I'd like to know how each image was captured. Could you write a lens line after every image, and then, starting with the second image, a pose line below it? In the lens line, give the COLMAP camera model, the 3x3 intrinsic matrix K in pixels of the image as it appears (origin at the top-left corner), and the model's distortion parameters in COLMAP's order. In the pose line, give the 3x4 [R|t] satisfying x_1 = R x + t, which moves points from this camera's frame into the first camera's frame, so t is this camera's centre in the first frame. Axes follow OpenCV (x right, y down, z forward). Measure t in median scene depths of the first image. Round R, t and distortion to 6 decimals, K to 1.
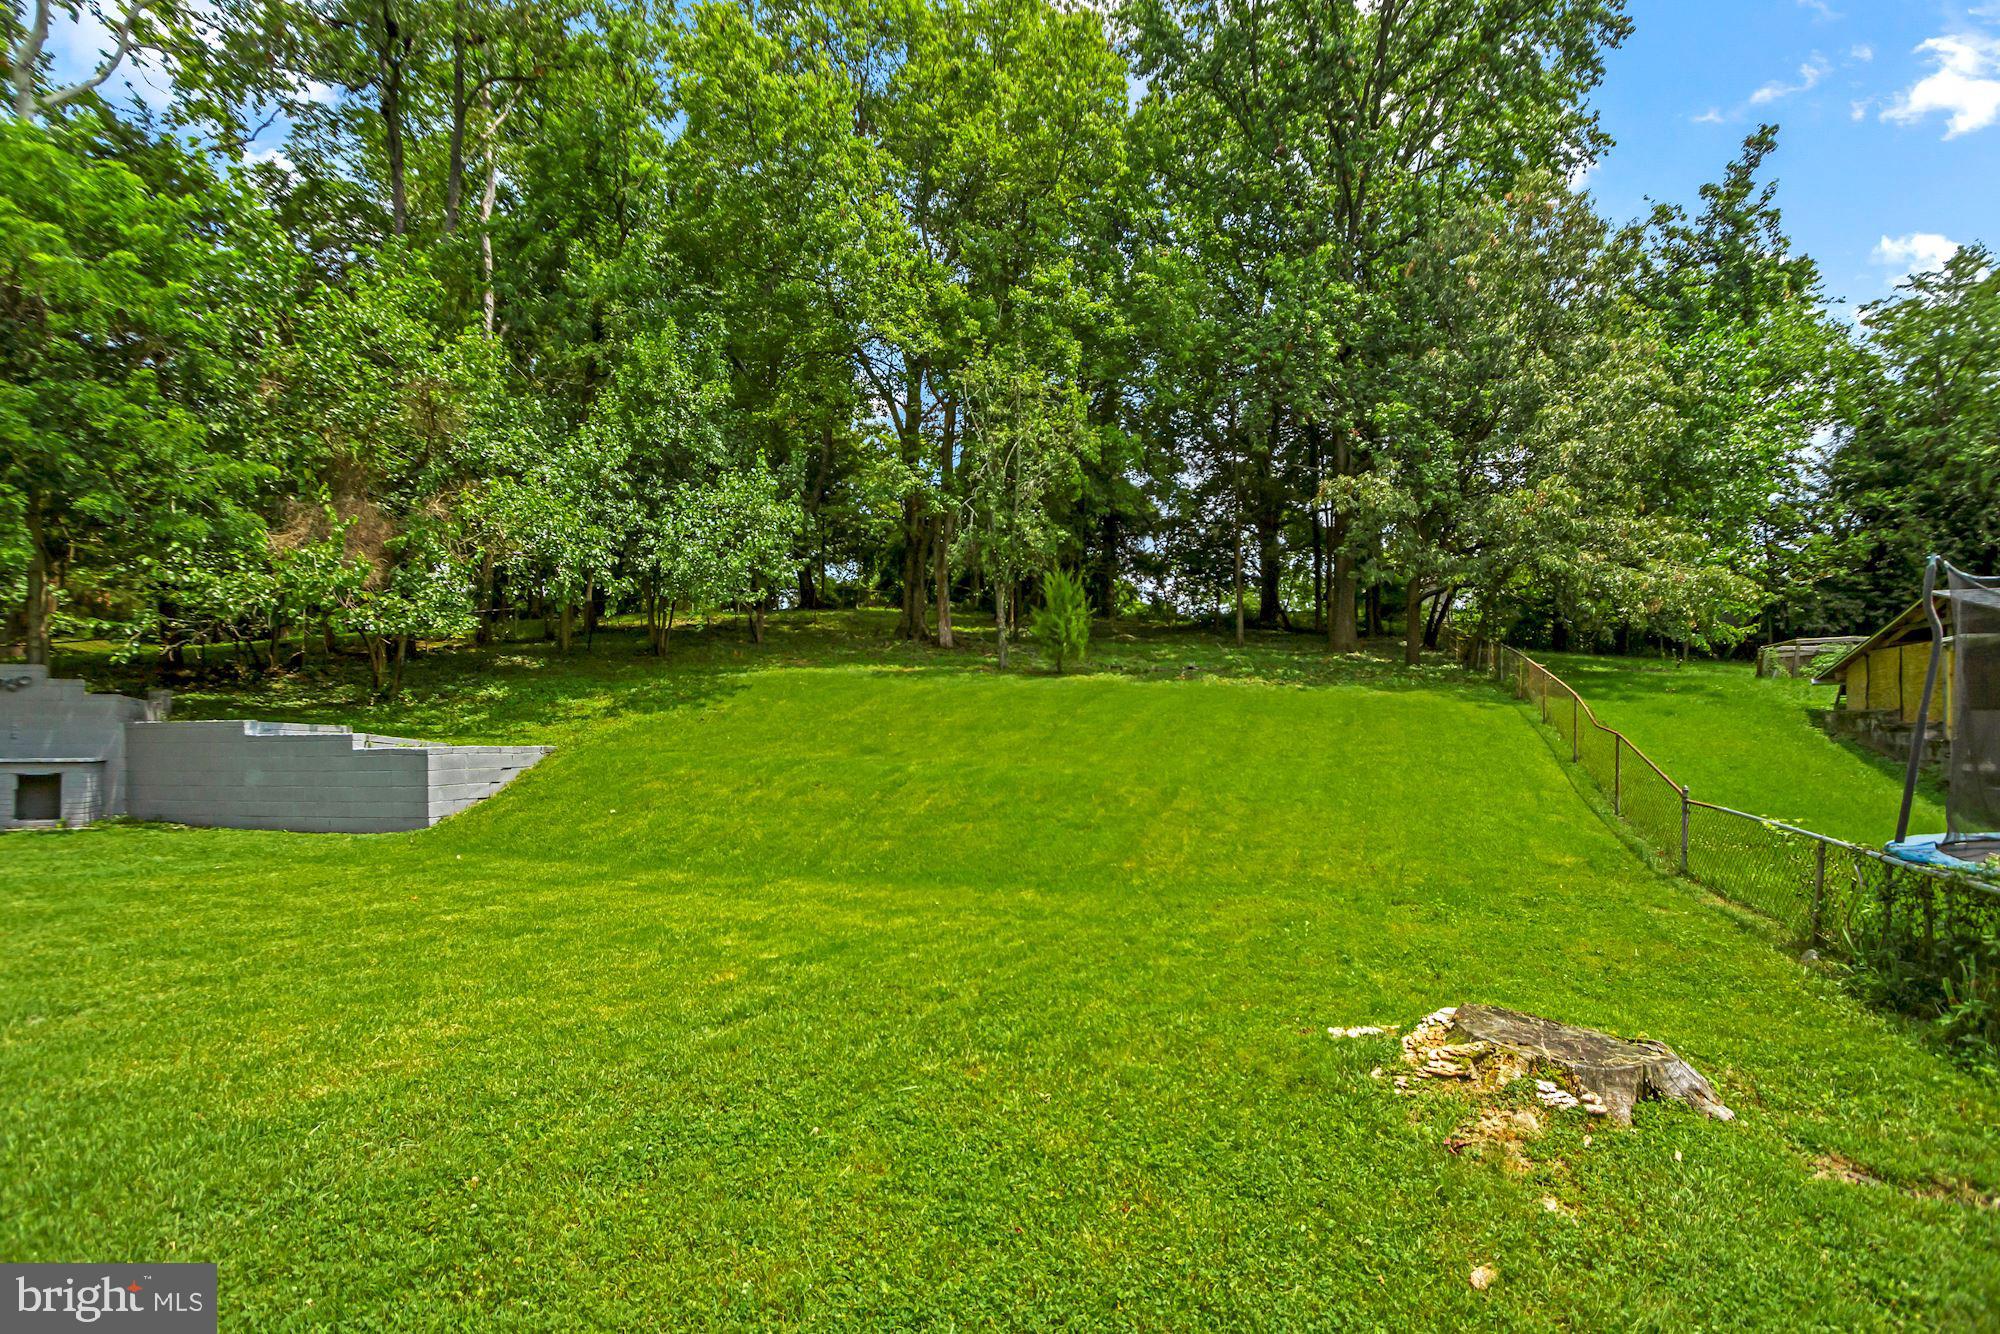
lens RADIAL K [[896.1, 0, 1012.1], [0, 896.1, 717.9], [0, 0, 1]] dist [-0.015006, 0.002075]
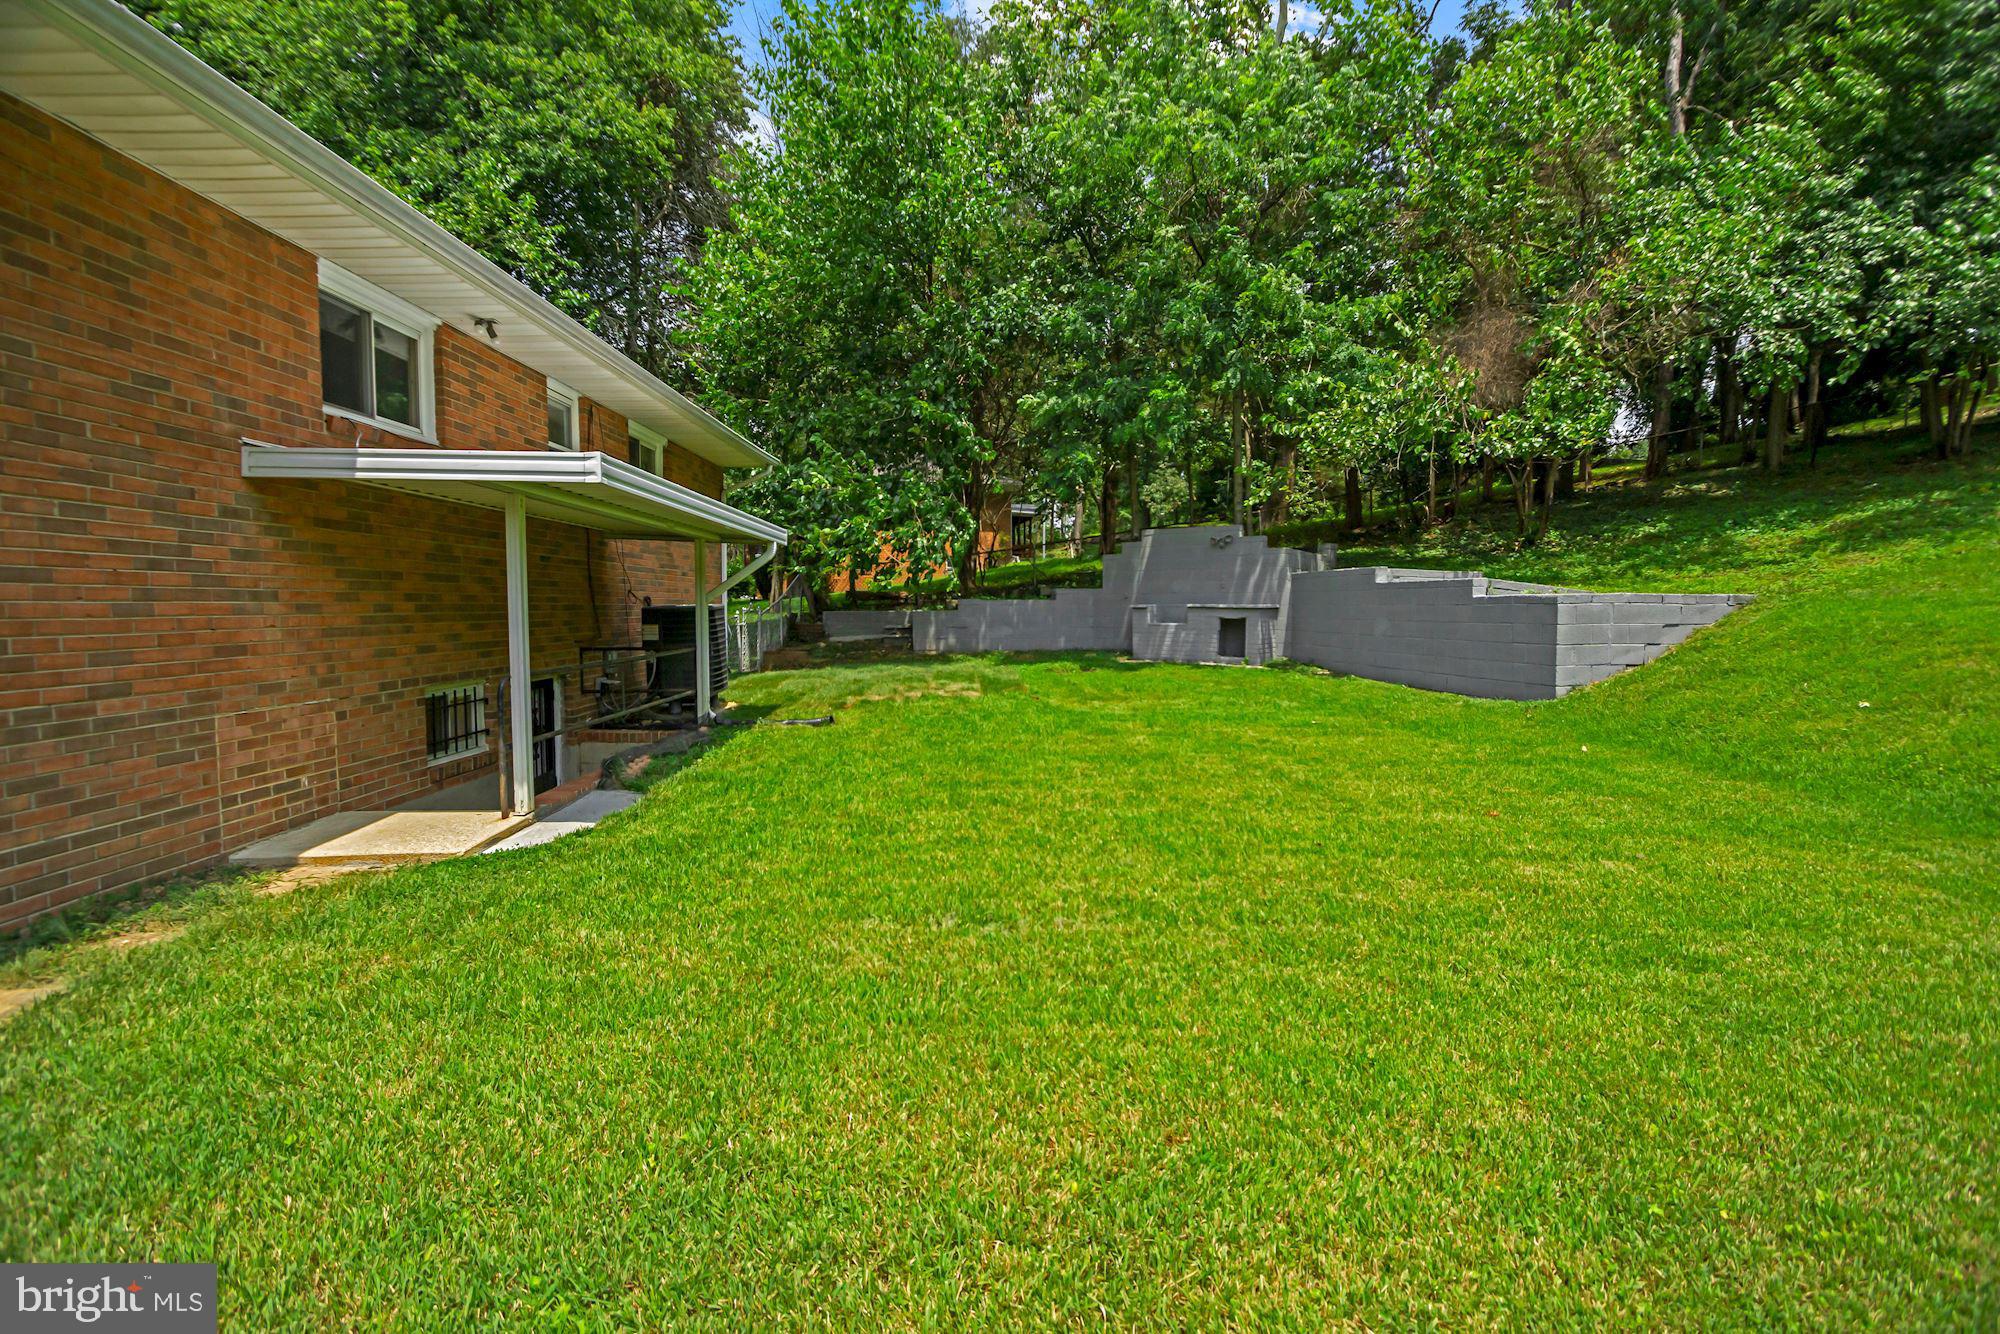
lens RADIAL K [[896.1, 0, 997.5], [0, 896.1, 649.7], [0, 0, 1]] dist [-0.015006, 0.002075]
pose [[0.383115, 0.054946, -0.922065, -0.138724], [0.022172, 0.997395, 0.068647, 0.018291], [0.923434, -0.046744, 0.380899, 0.273081]]
